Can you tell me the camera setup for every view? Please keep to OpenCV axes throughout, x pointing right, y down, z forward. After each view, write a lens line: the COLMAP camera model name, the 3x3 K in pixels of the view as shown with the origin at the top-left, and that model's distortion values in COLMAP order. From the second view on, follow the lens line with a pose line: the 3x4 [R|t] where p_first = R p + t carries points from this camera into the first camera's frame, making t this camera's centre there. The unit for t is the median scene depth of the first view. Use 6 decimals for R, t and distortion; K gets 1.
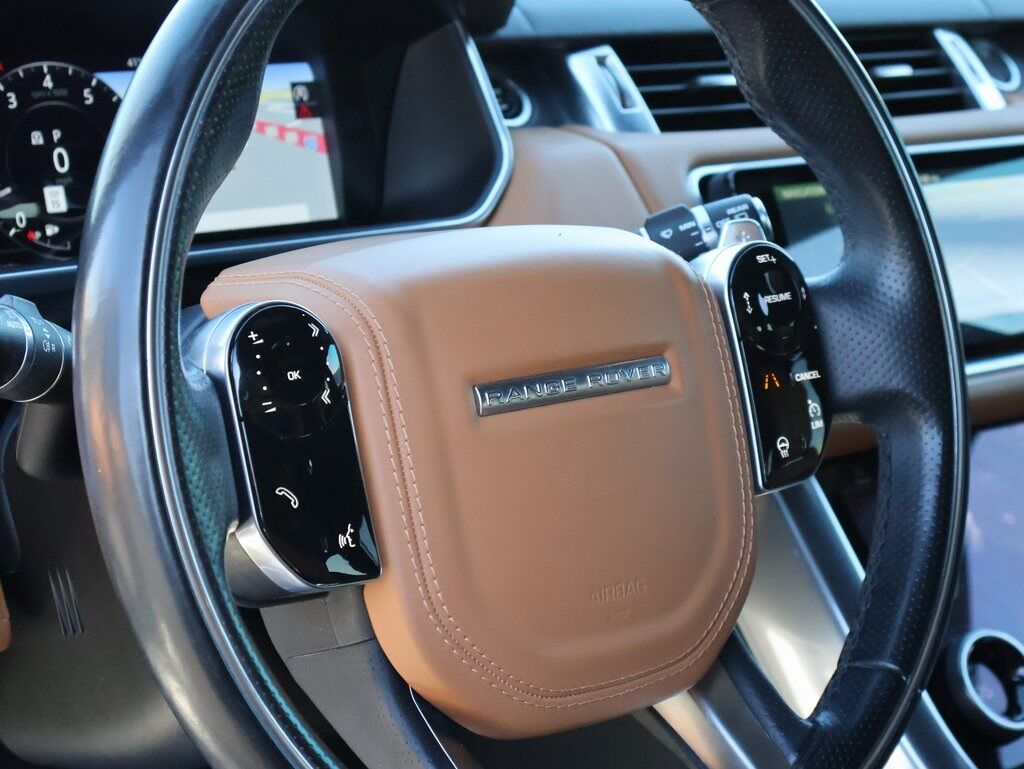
lens RADIAL K [[2289.0, 0, 512.0], [0, 2289.0, 384.5], [0, 0, 1]] dist [0.024649, 0.292055]
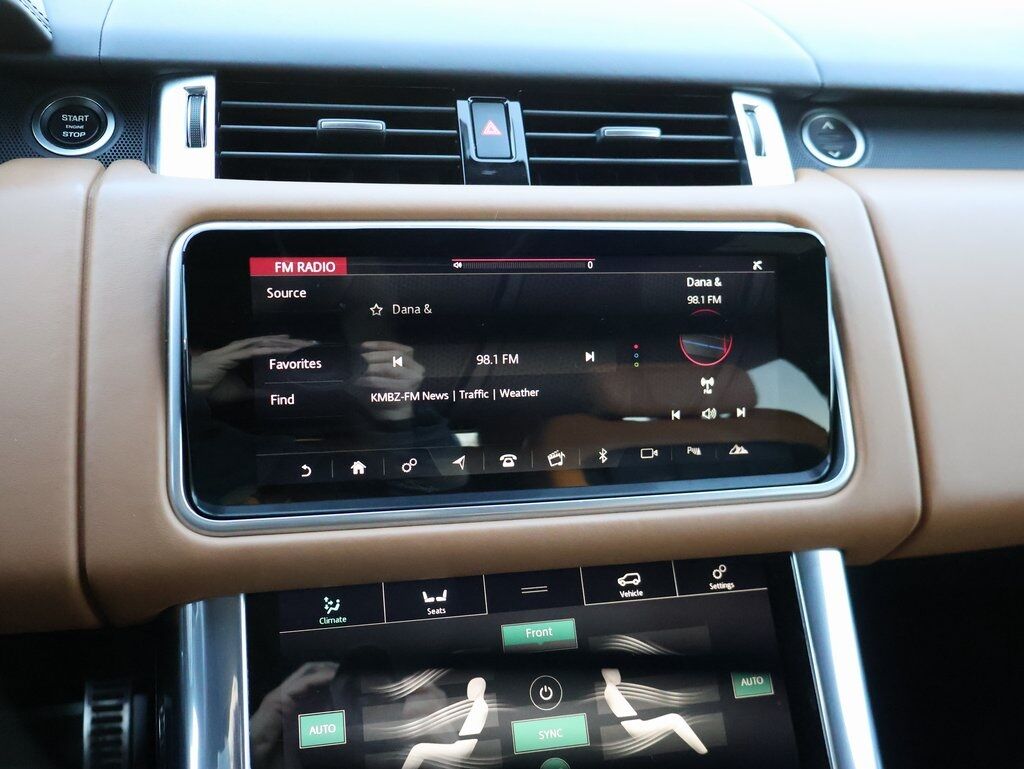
lens RADIAL K [[969.0, 0, 532.8], [0, 969.0, 383.4], [0, 0, 1]] dist [-0.005816, -0.002044]
pose [[0.878911, 0.191900, -0.436680, 0.393805], [-0.131107, 0.977430, 0.165654, -0.123323], [0.458613, -0.088343, 0.884234, 0.800310]]
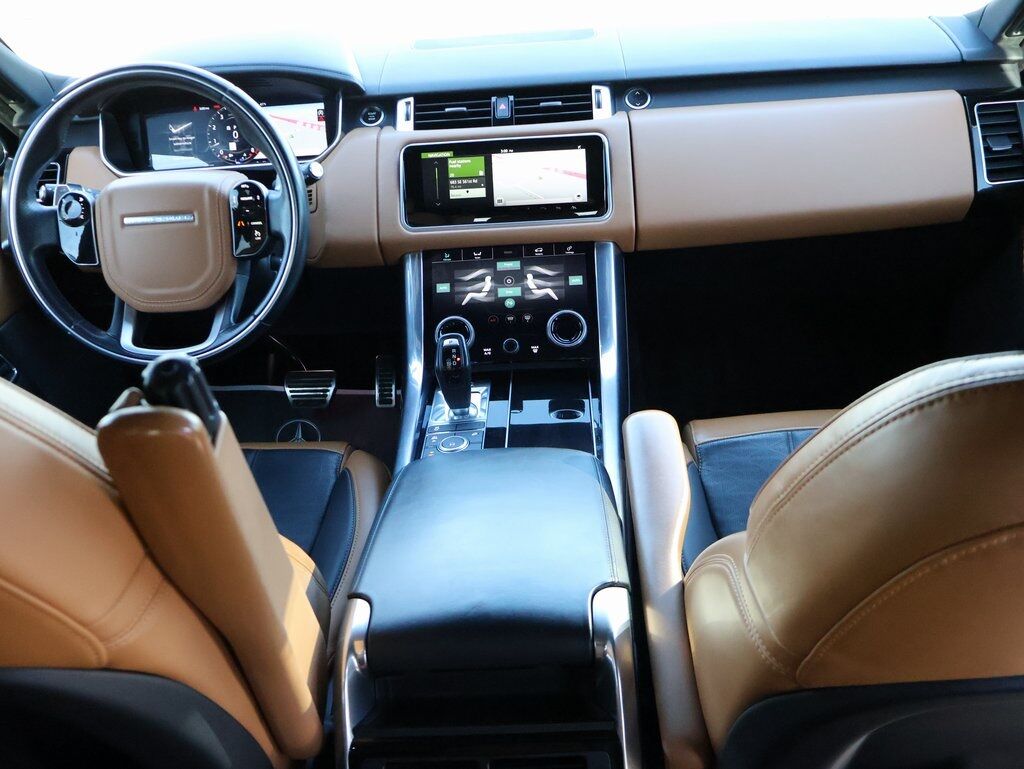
lens RADIAL K [[959.9, 0, 512.0], [0, 959.9, 384.5], [0, 0, 1]] dist [-0.005913, 0.012068]
pose [[0.730623, 0.221605, -0.645819, 1.122249], [-0.066397, 0.964441, 0.255821, -0.132082], [0.679546, -0.144028, 0.719356, 0.190450]]
